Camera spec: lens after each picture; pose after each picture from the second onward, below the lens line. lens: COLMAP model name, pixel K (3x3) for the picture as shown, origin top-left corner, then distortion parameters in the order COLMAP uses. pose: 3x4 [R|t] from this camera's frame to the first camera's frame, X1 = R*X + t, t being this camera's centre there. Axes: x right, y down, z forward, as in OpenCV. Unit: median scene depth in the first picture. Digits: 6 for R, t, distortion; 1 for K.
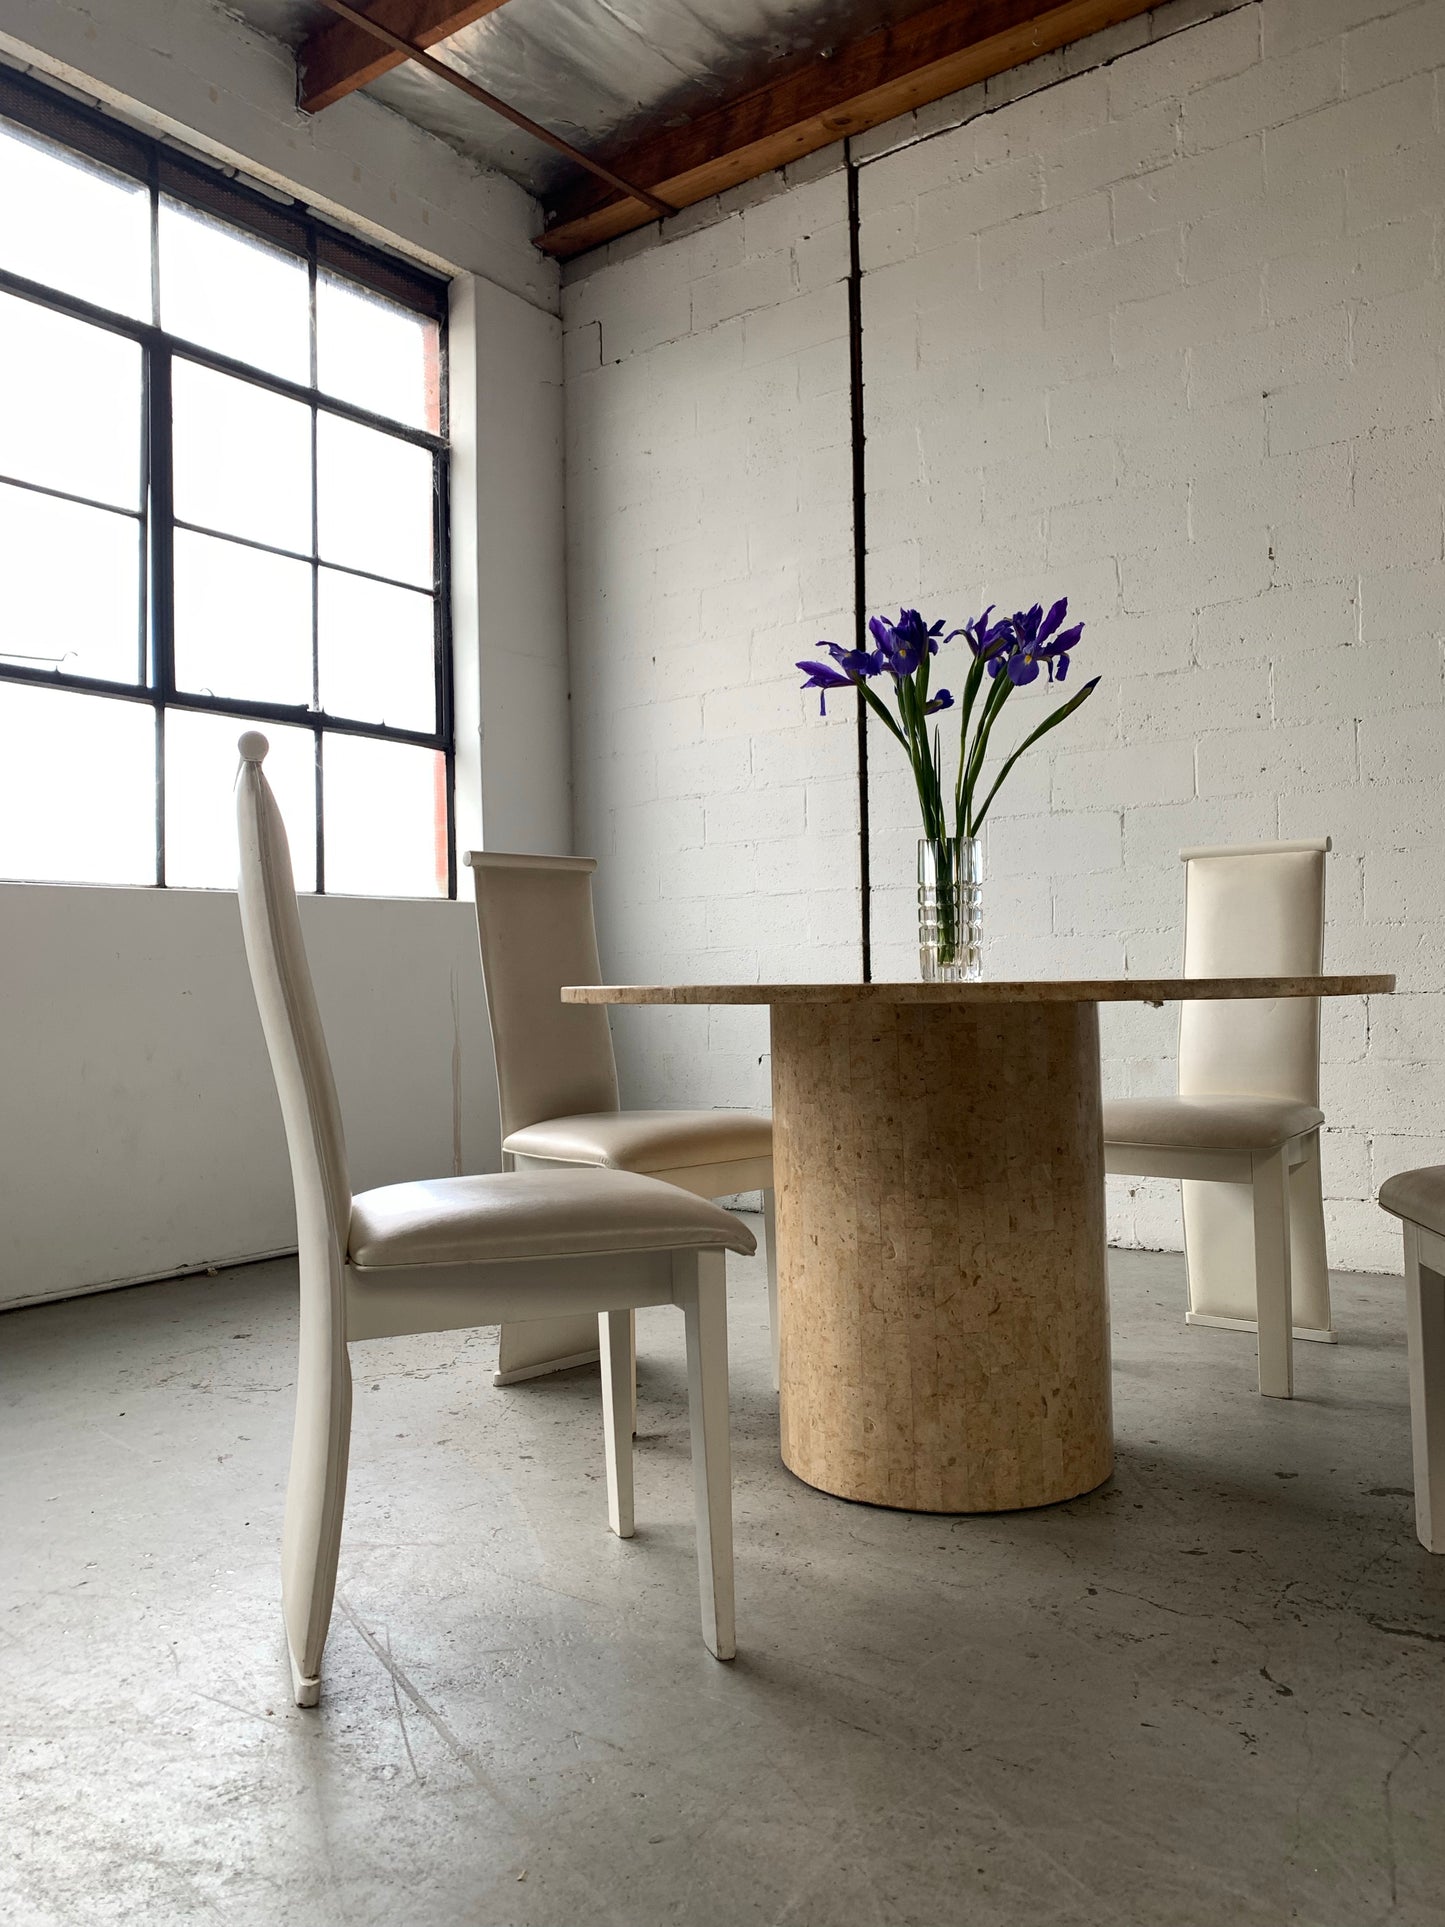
lens RADIAL K [[1453.8, 0, 717.9], [0, 1453.8, 957.1], [0, 0, 1]] dist [0.073063, -0.123795]
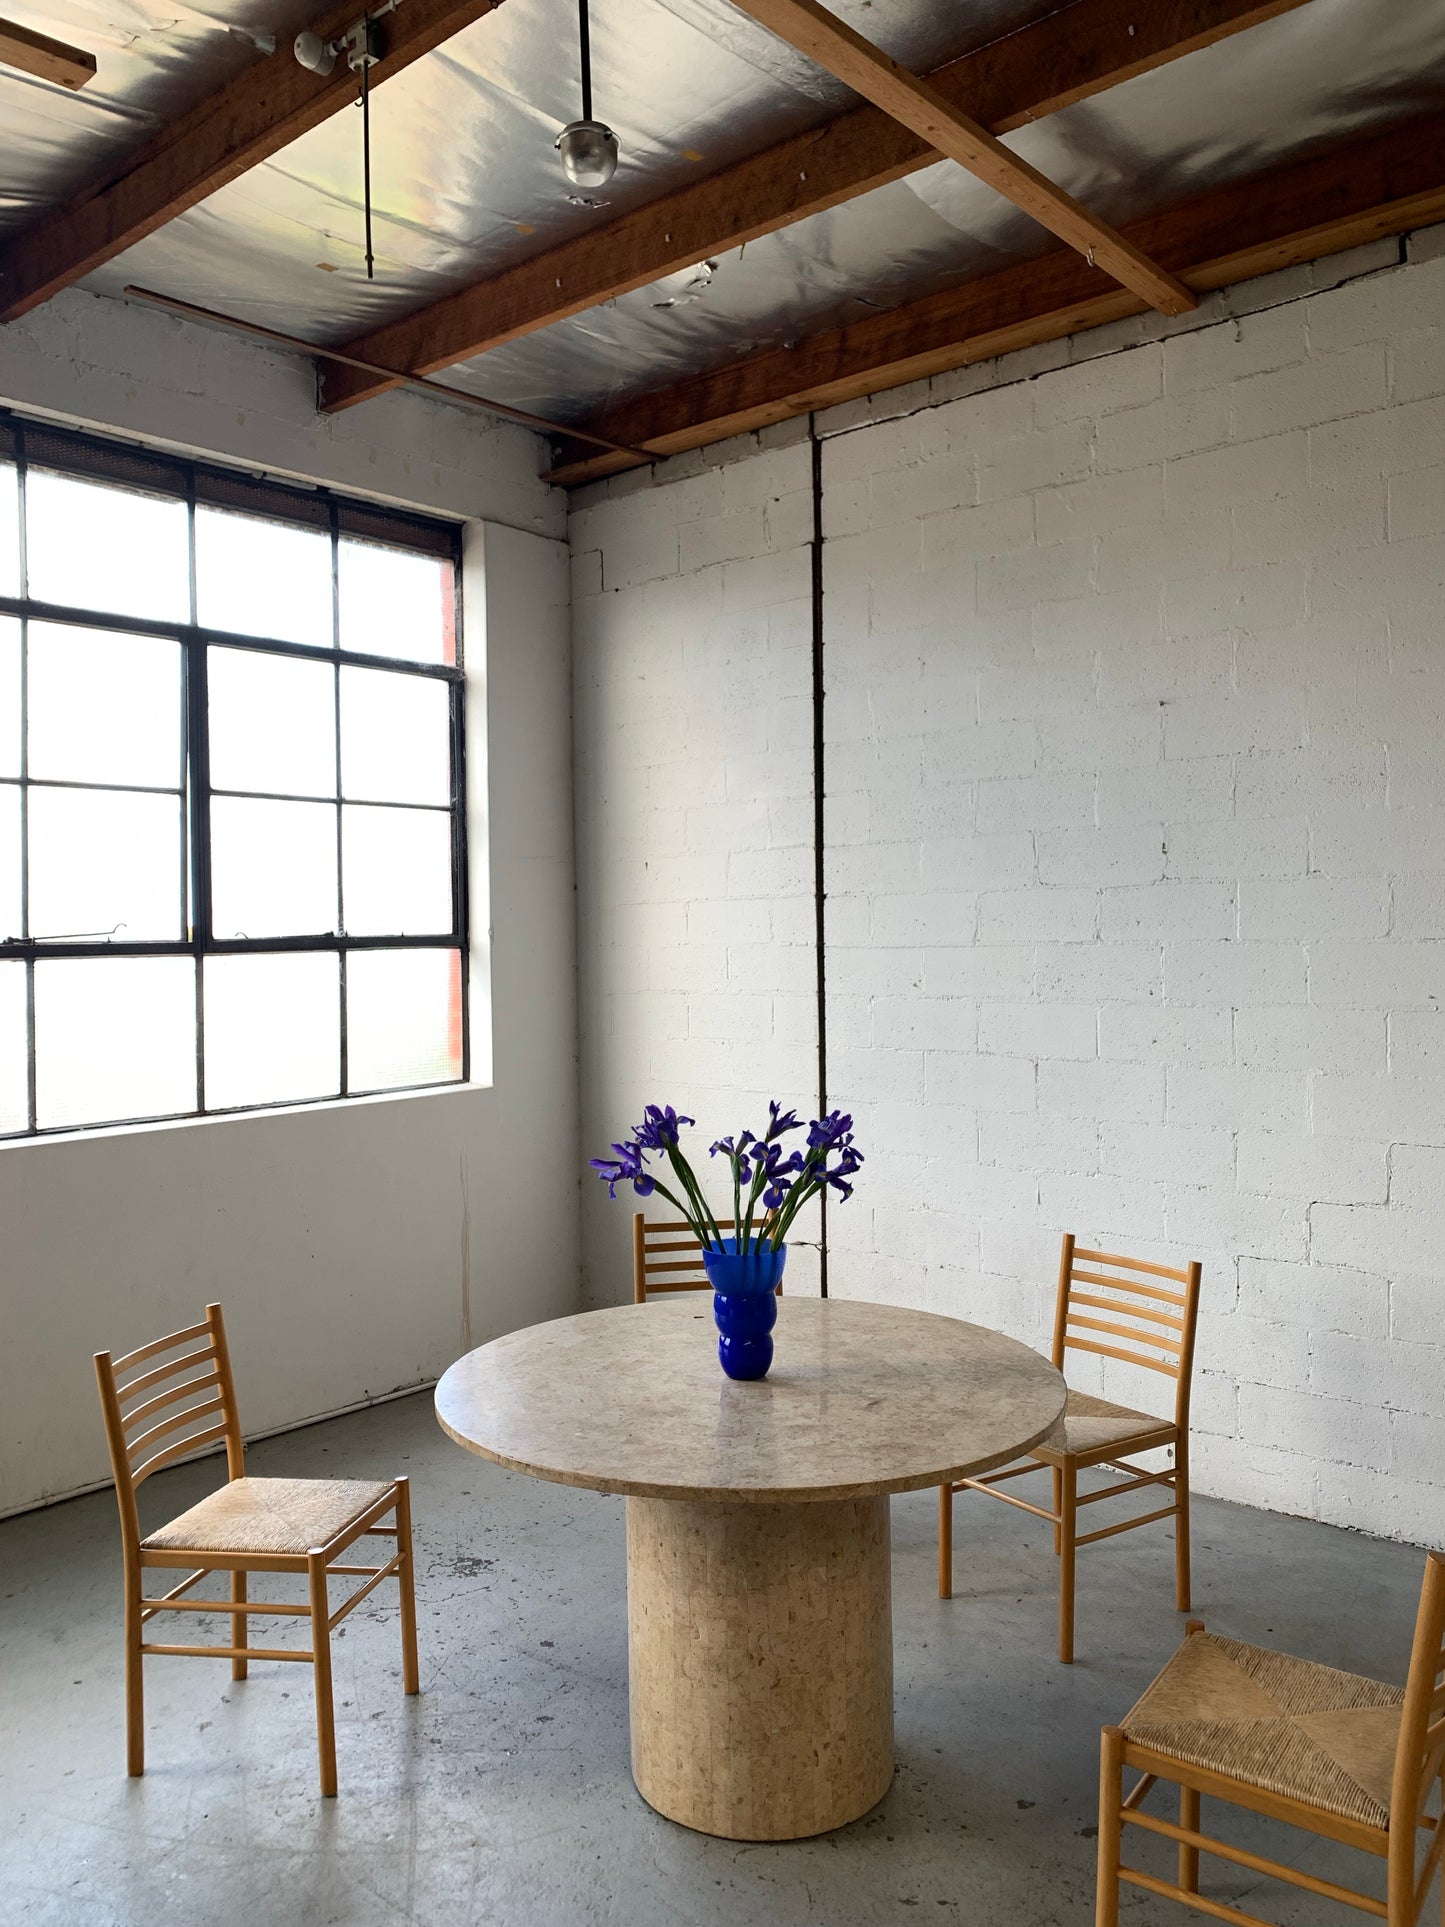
lens RADIAL K [[1455.9, 0, 722.5], [0, 1455.9, 963.5], [0, 0, 1]] dist [0.041088, -0.039152]
pose [[0.997452, 0.006885, -0.071011, 0.116416], [-0.003742, 0.999012, 0.044293, -0.223439], [0.071245, -0.043914, 0.996492, -0.124291]]
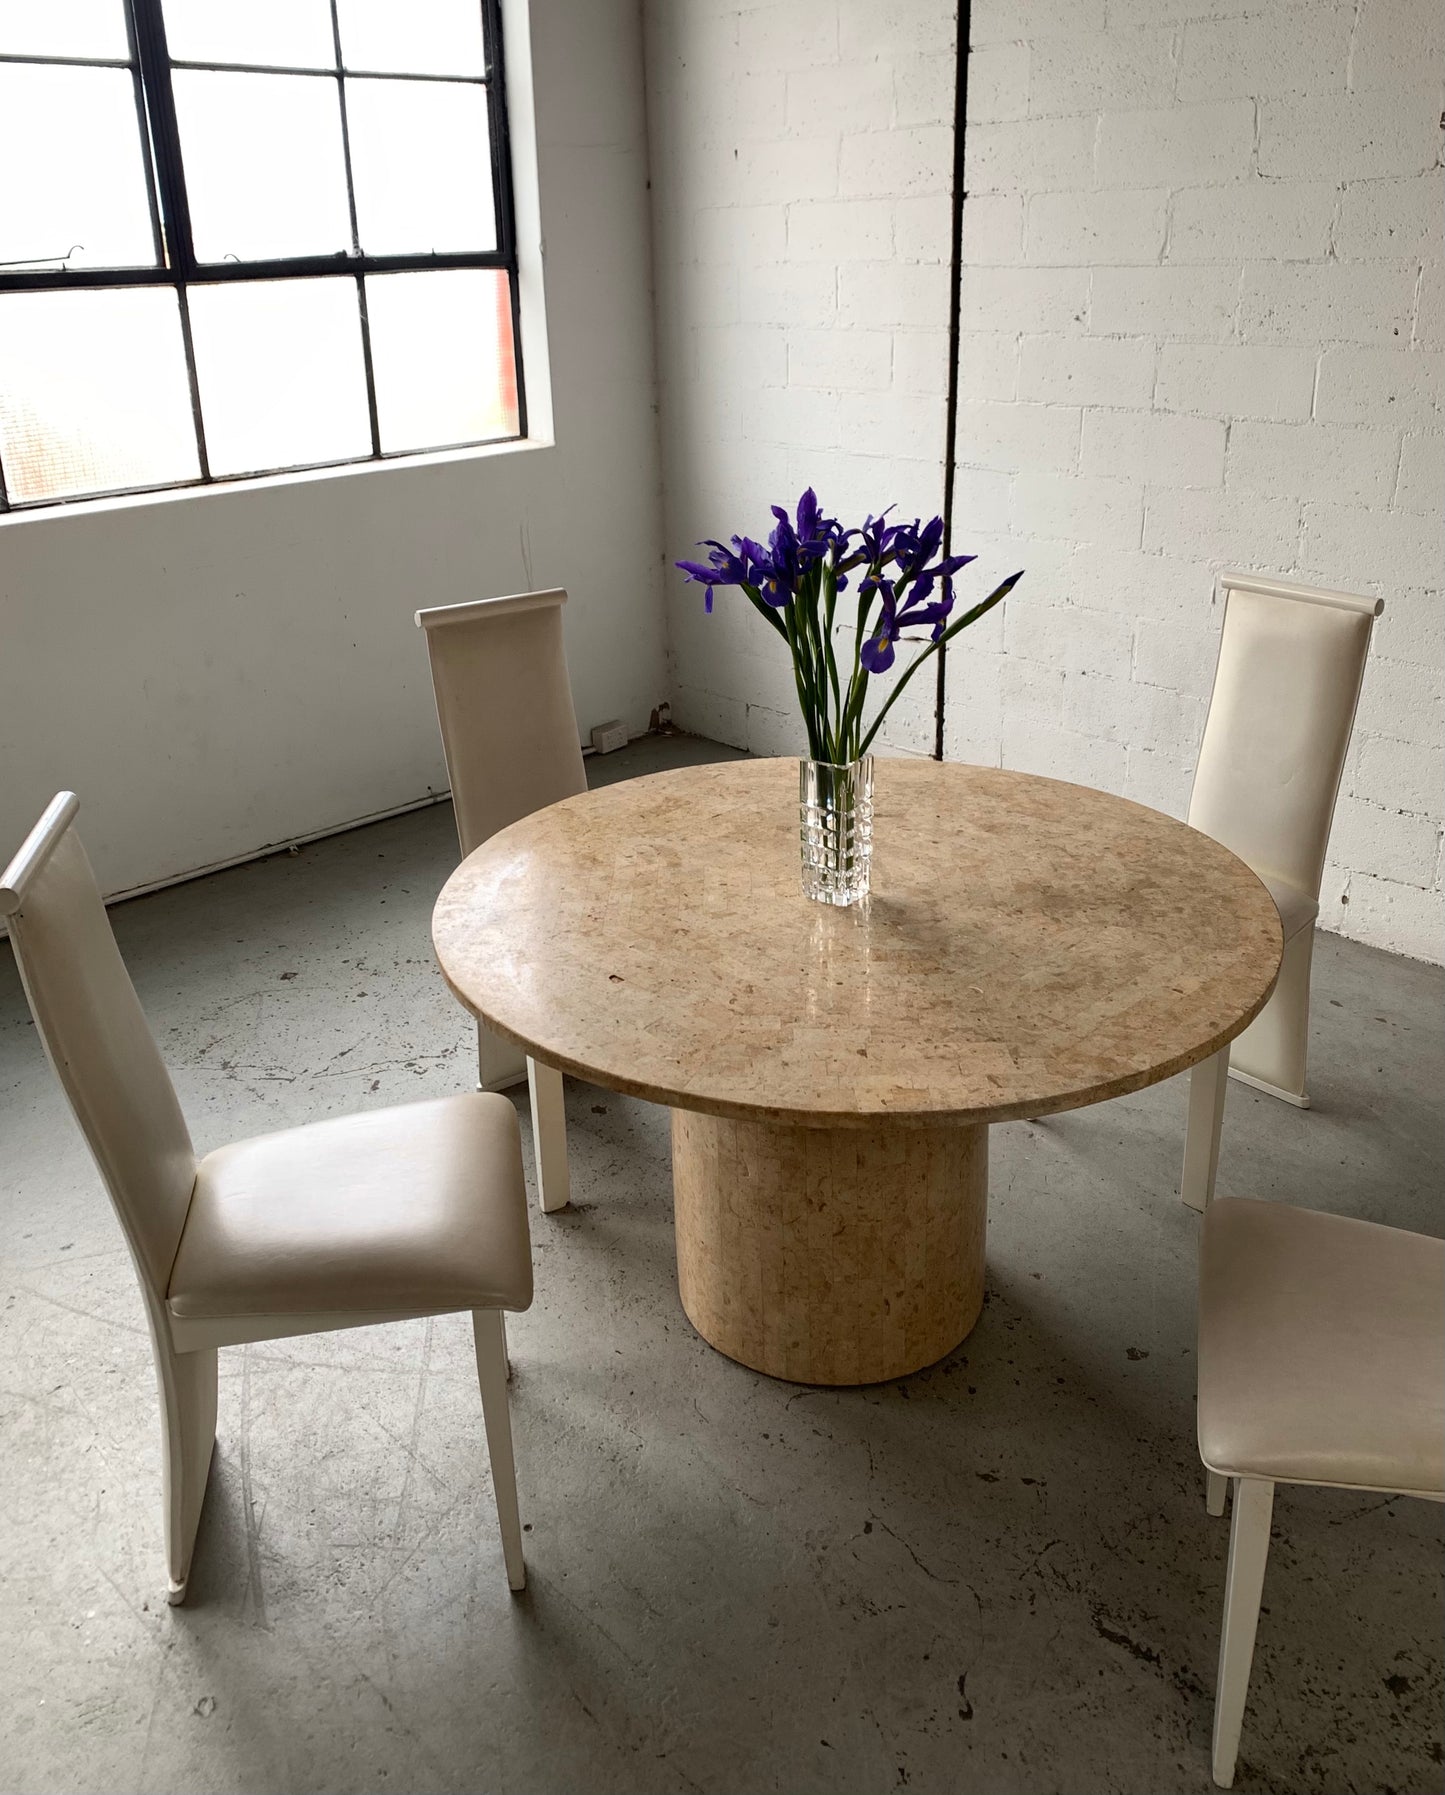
lens RADIAL K [[1521.4, 0, 709.9], [0, 1521.4, 762.5], [0, 0, 1]] dist [0.058036, -0.085207]
pose [[0.985675, 0.049698, -0.161168, 0.130885], [0.010563, 0.935531, 0.353088, -0.234890], [0.168325, -0.349732, 0.921604, 0.045550]]
